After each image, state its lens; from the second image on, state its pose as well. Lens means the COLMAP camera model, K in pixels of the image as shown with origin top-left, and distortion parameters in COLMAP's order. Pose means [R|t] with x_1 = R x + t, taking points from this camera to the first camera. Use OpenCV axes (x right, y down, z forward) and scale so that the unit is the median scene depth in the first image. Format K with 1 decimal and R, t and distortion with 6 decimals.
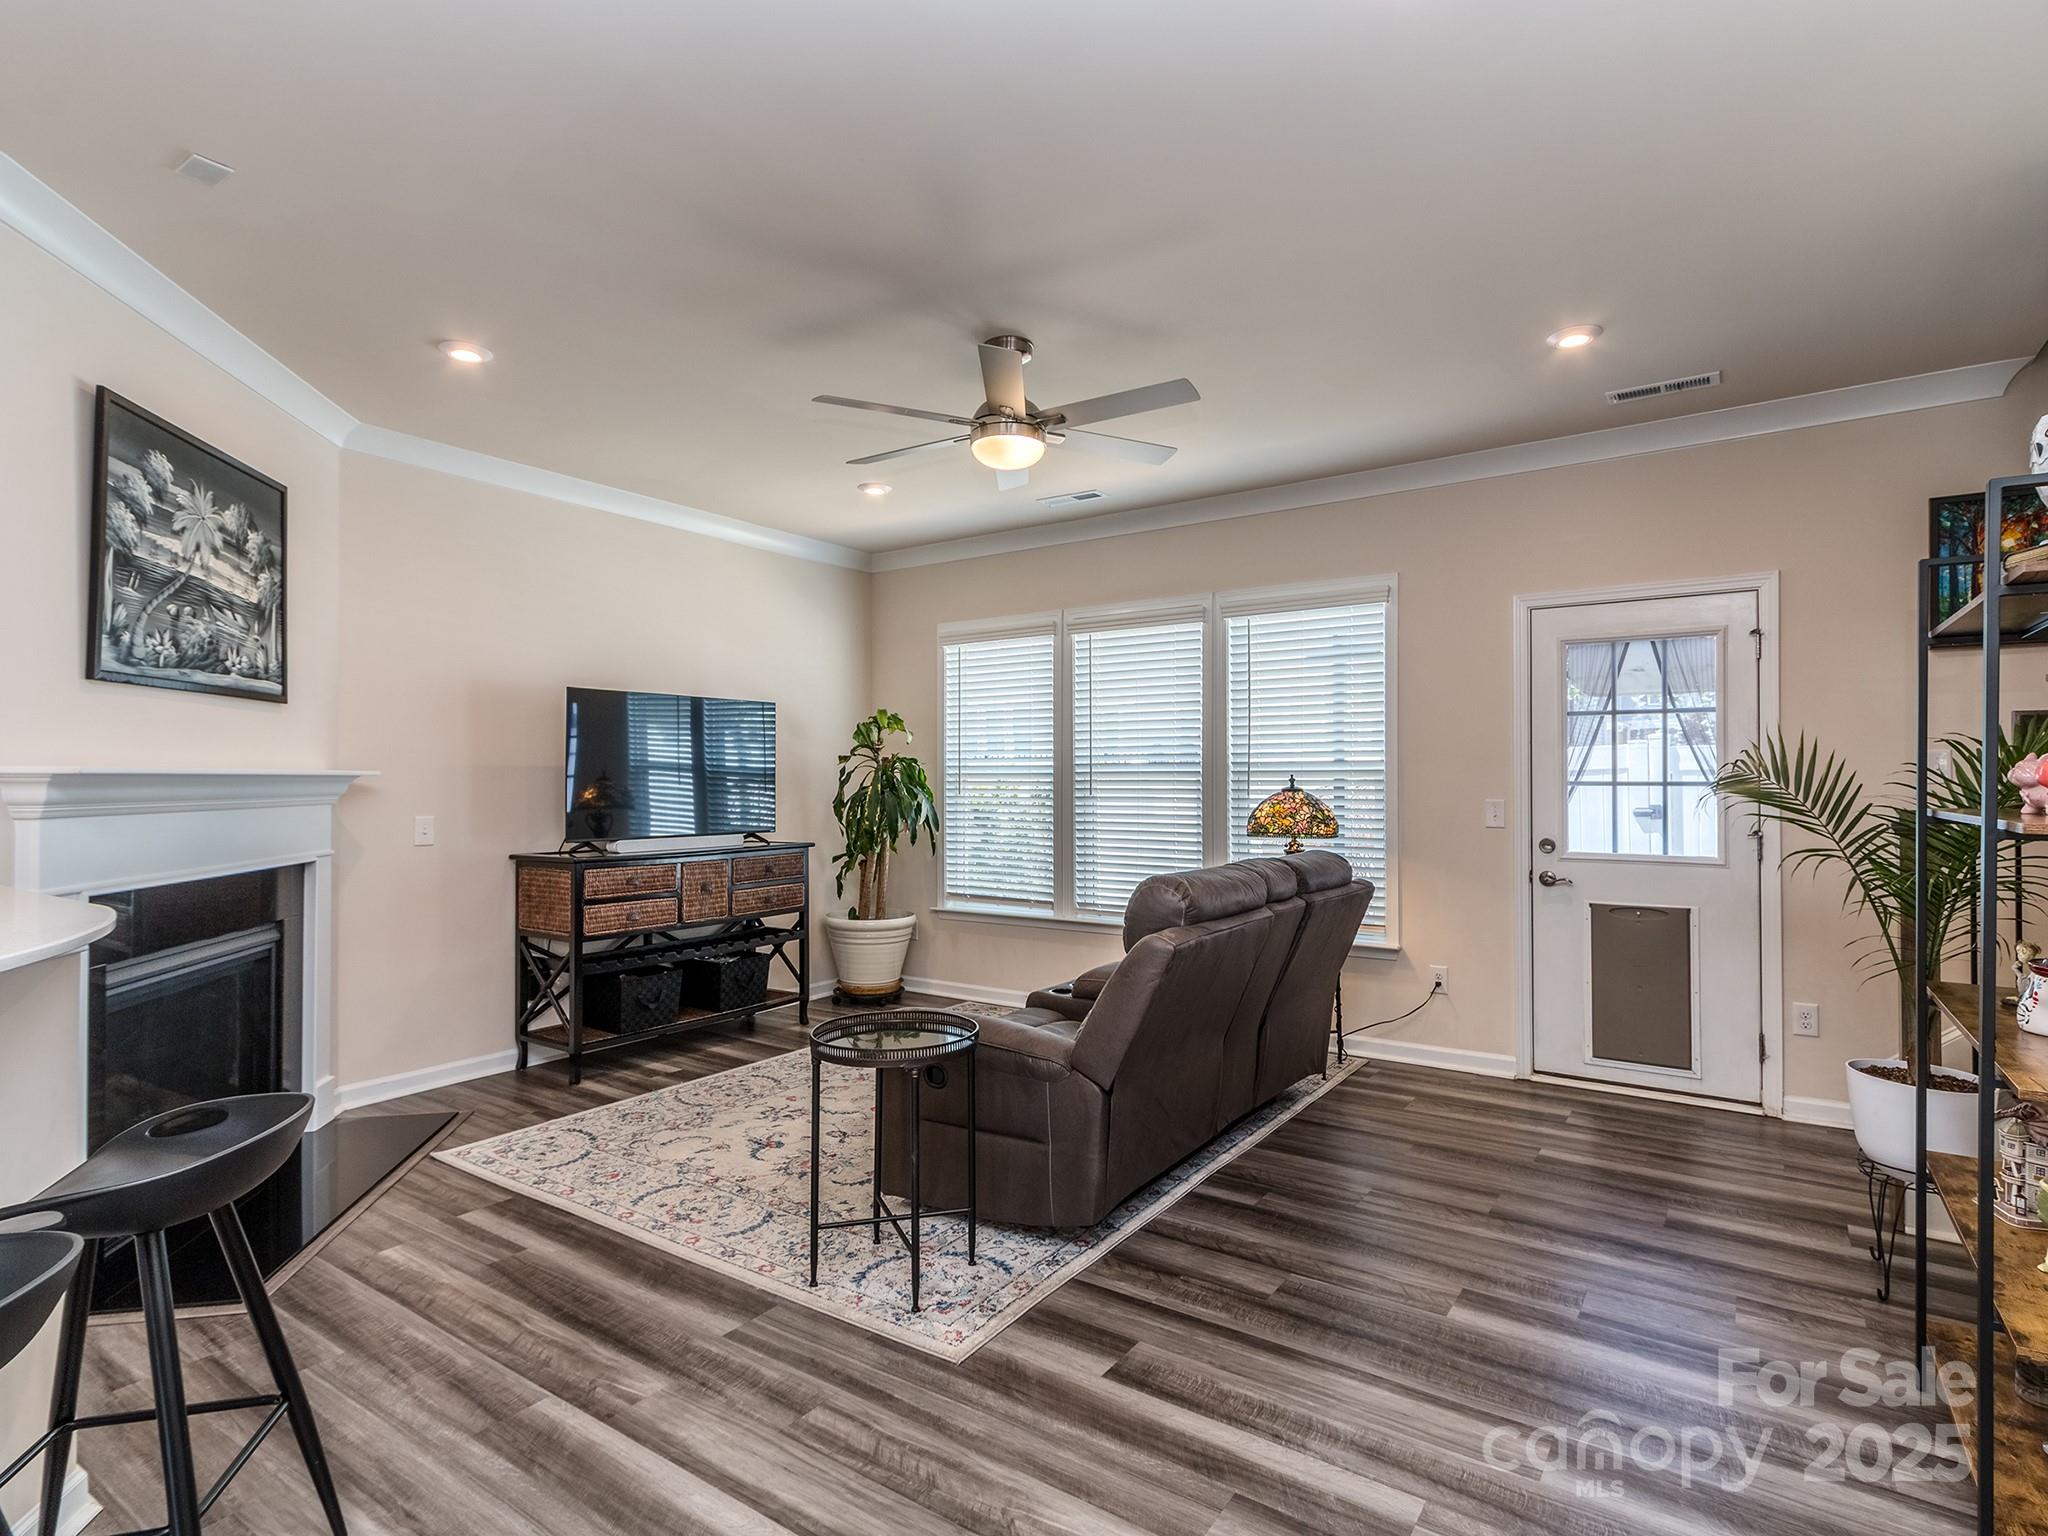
lens RADIAL K [[1058.9, 0, 1021.8], [0, 1058.9, 764.6], [0, 0, 1]] dist [0.007949, -0.004904]
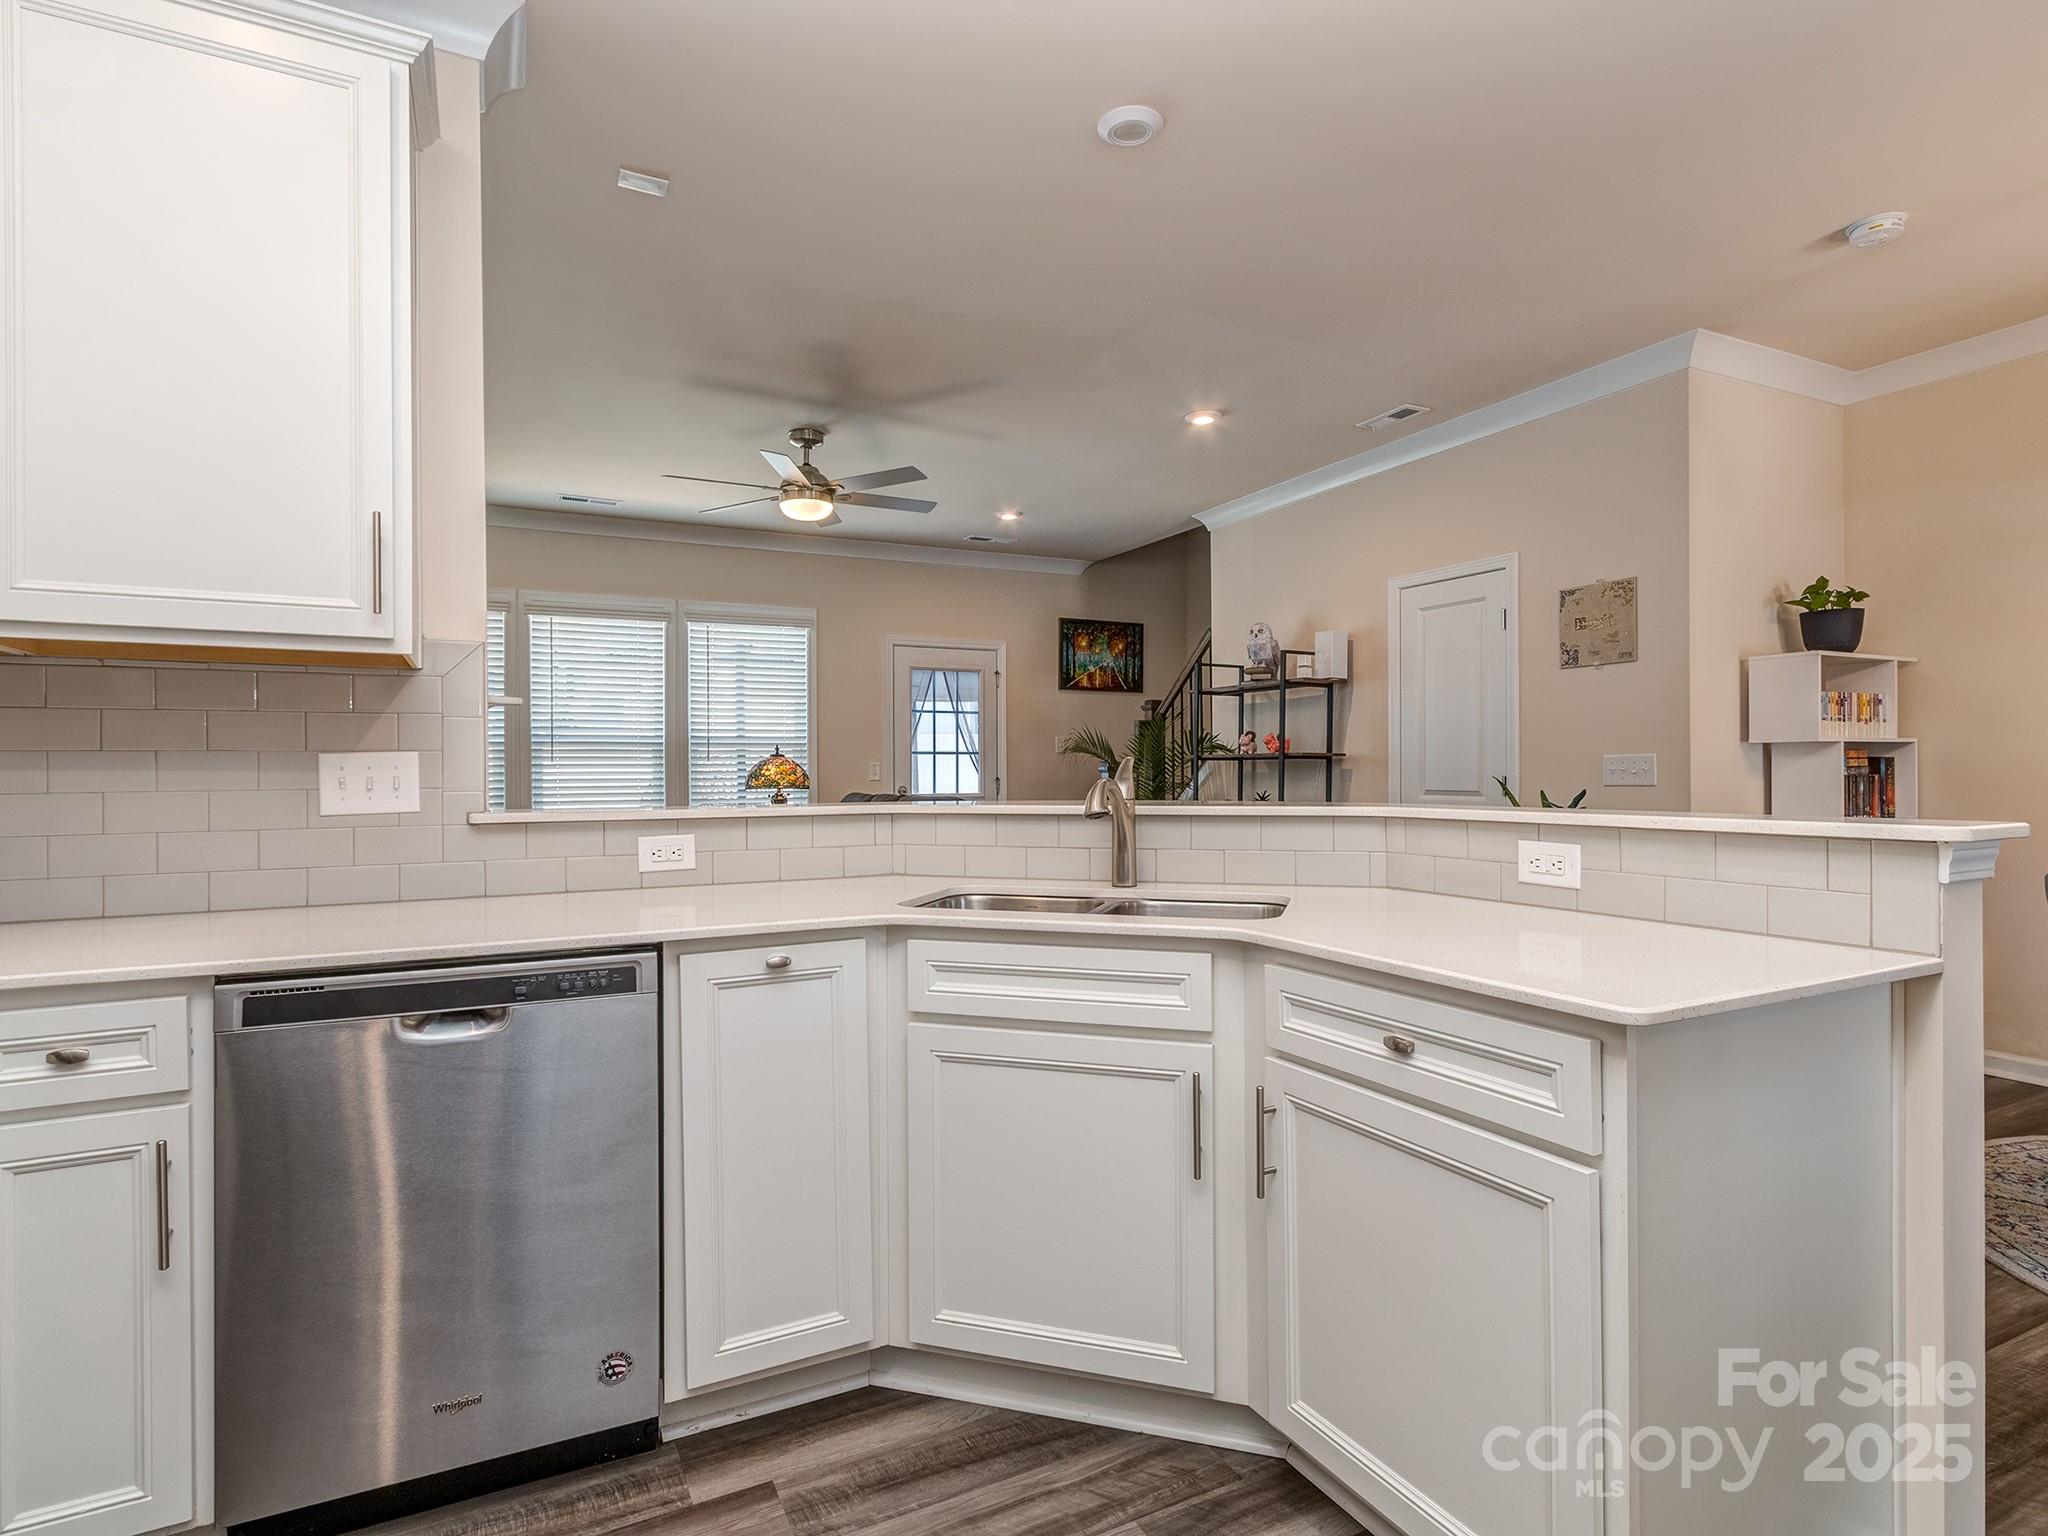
lens RADIAL K [[1058.9, 0, 1013.6], [0, 1058.9, 770.4], [0, 0, 1]] dist [0.007949, -0.004904]
pose [[0.482196, 0.000506, 0.876063, -1.041487], [-0.009574, 0.999943, 0.004692, 0.042987], [-0.876011, -0.010650, 0.482174, 0.062846]]
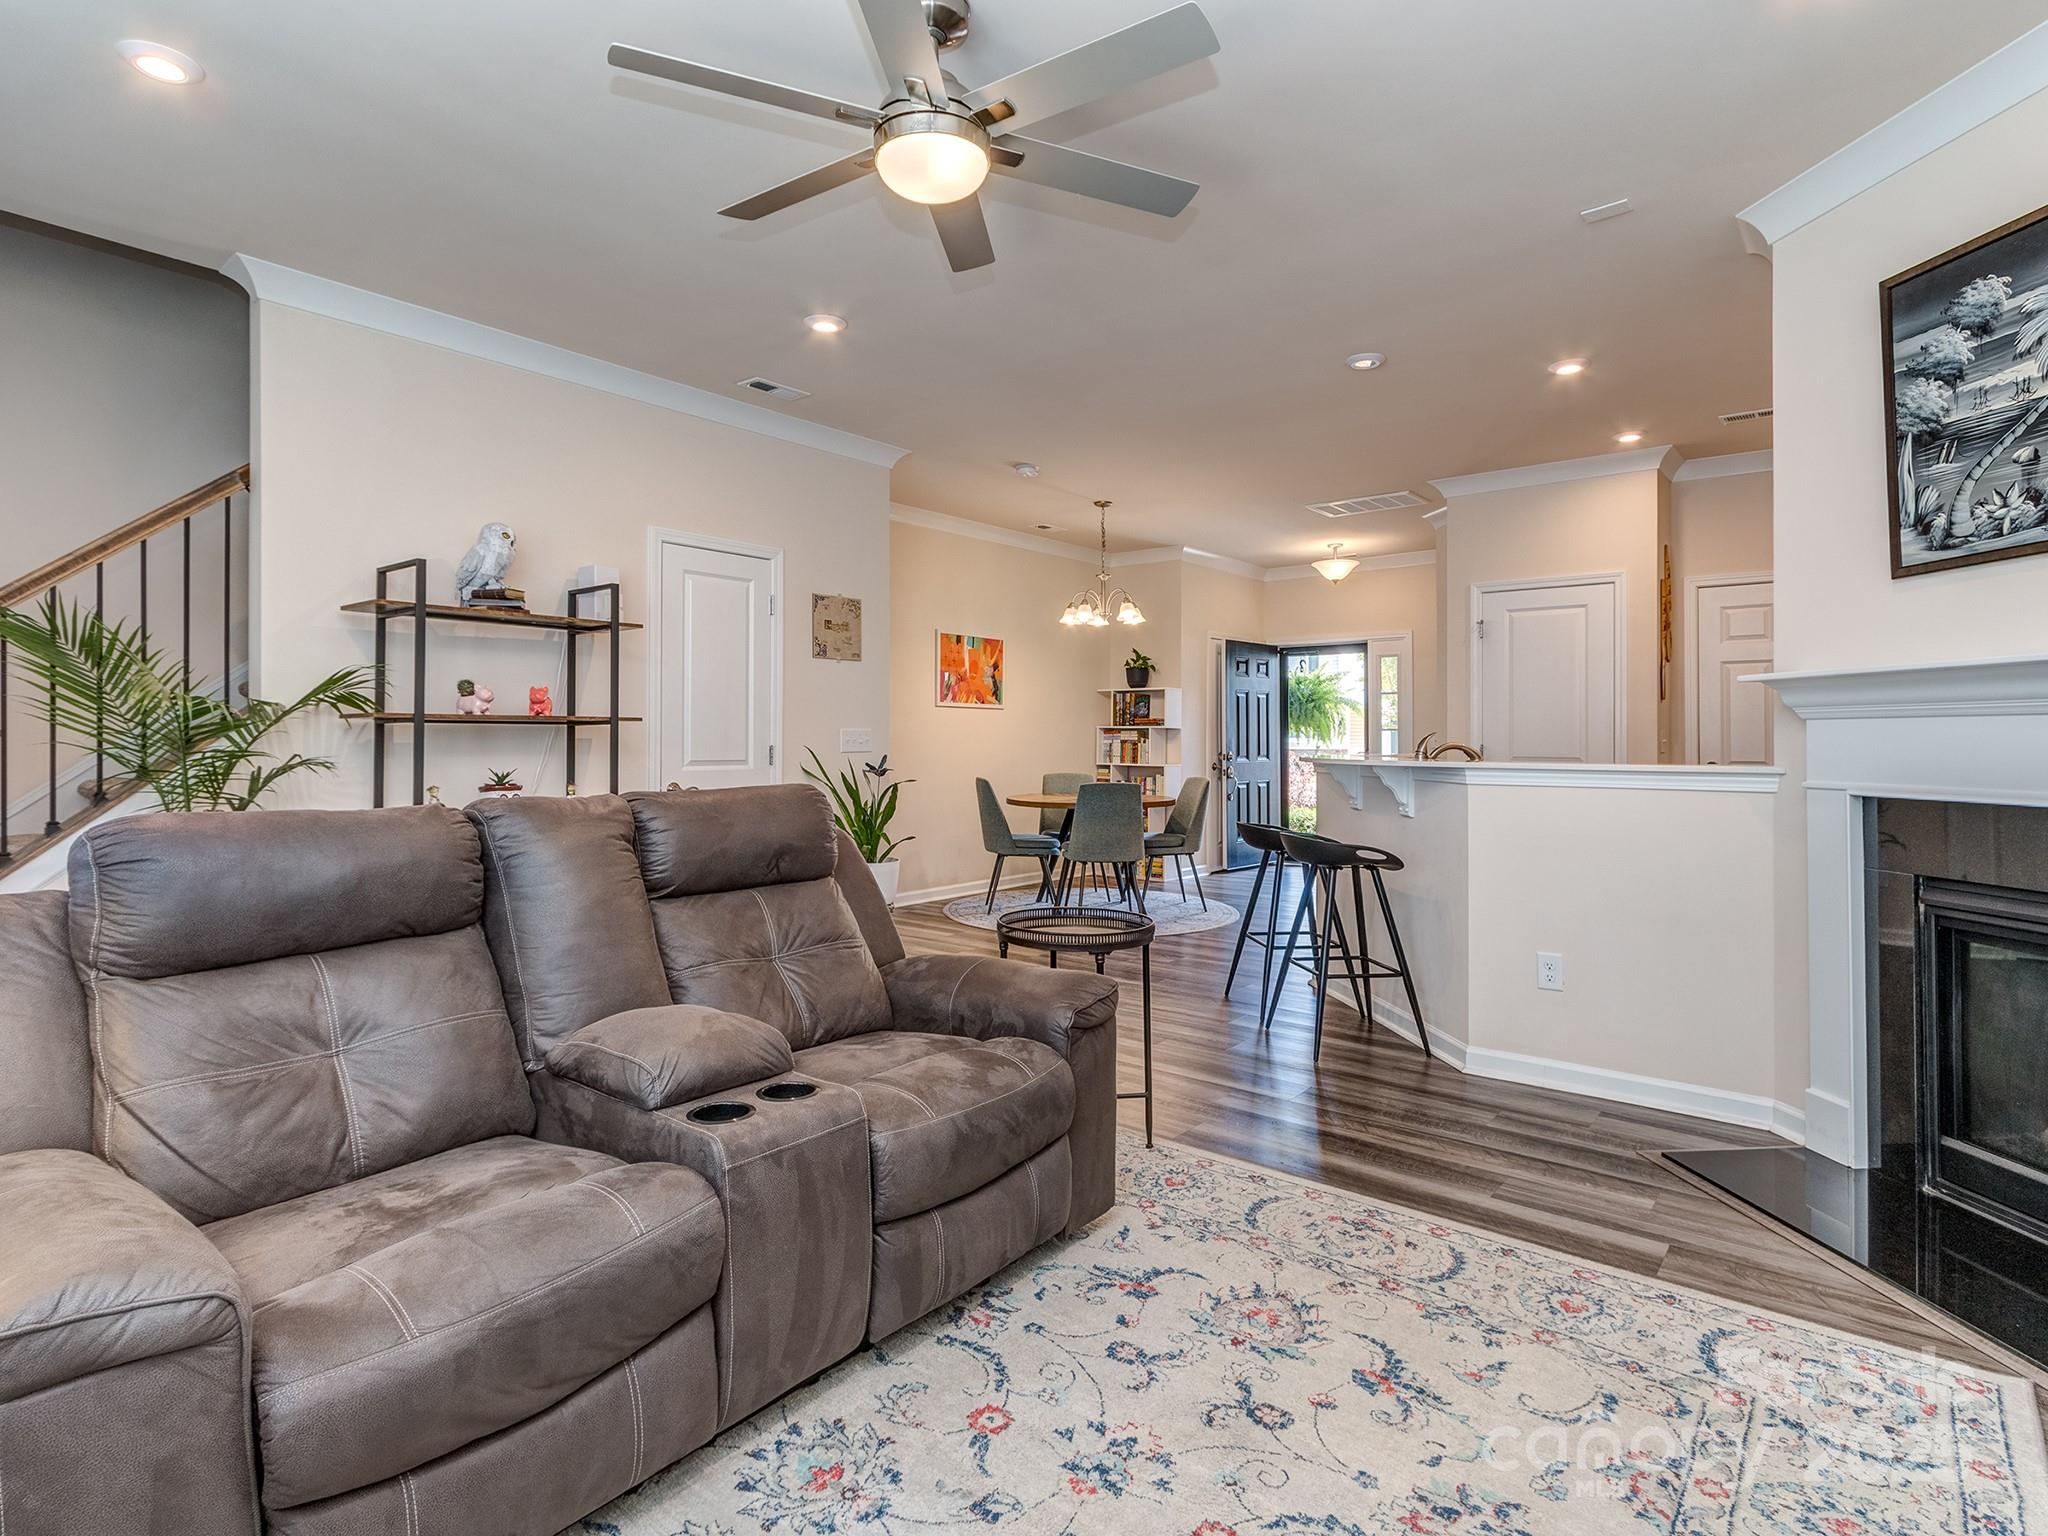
lens RADIAL K [[1058.9, 0, 1039.8], [0, 1058.9, 737.2], [0, 0, 1]] dist [0.007949, -0.004904]
pose [[-0.998398, 0.002102, 0.056542, -0.105024], [0.001262, 0.999888, -0.014893, 0.060195], [-0.056567, -0.014798, -0.998289, 1.525678]]
